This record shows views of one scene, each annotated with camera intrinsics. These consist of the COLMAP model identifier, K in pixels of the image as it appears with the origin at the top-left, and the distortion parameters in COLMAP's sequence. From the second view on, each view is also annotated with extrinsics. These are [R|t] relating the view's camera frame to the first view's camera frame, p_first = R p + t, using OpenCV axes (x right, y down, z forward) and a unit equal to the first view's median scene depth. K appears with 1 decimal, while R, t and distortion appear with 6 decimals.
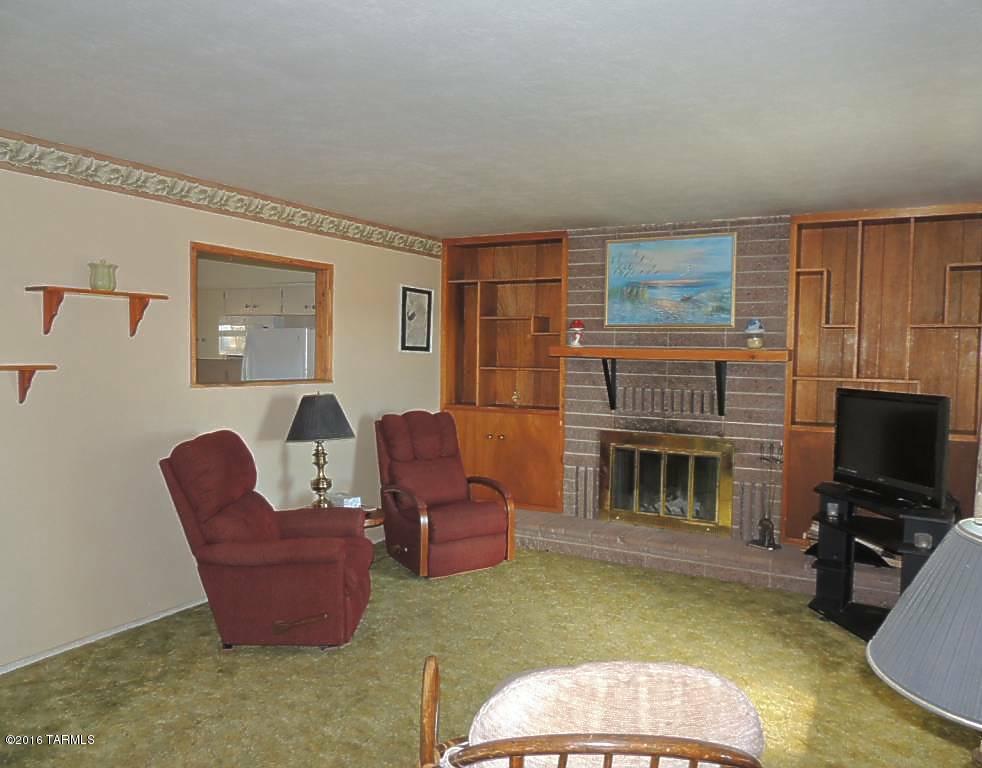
lens RADIAL K [[715.0, 0, 493.4], [0, 715.0, 381.9], [0, 0, 1]] dist [-0.033256, 0.006519]
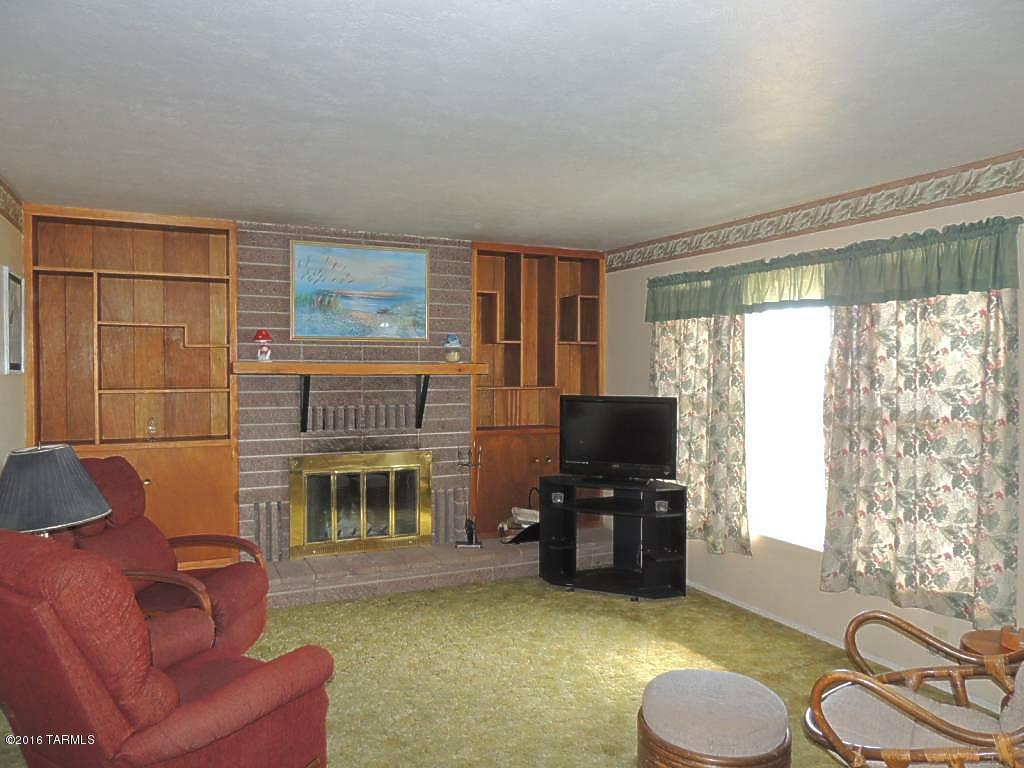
lens RADIAL K [[725.7, 0, 512.4], [0, 725.7, 384.1], [0, 0, 1]] dist [-0.021014, 0.009454]
pose [[0.583191, -0.035070, 0.811578, -0.442957], [0.041971, 0.999034, 0.013011, -0.023372], [-0.811250, 0.026475, 0.584099, 0.282922]]
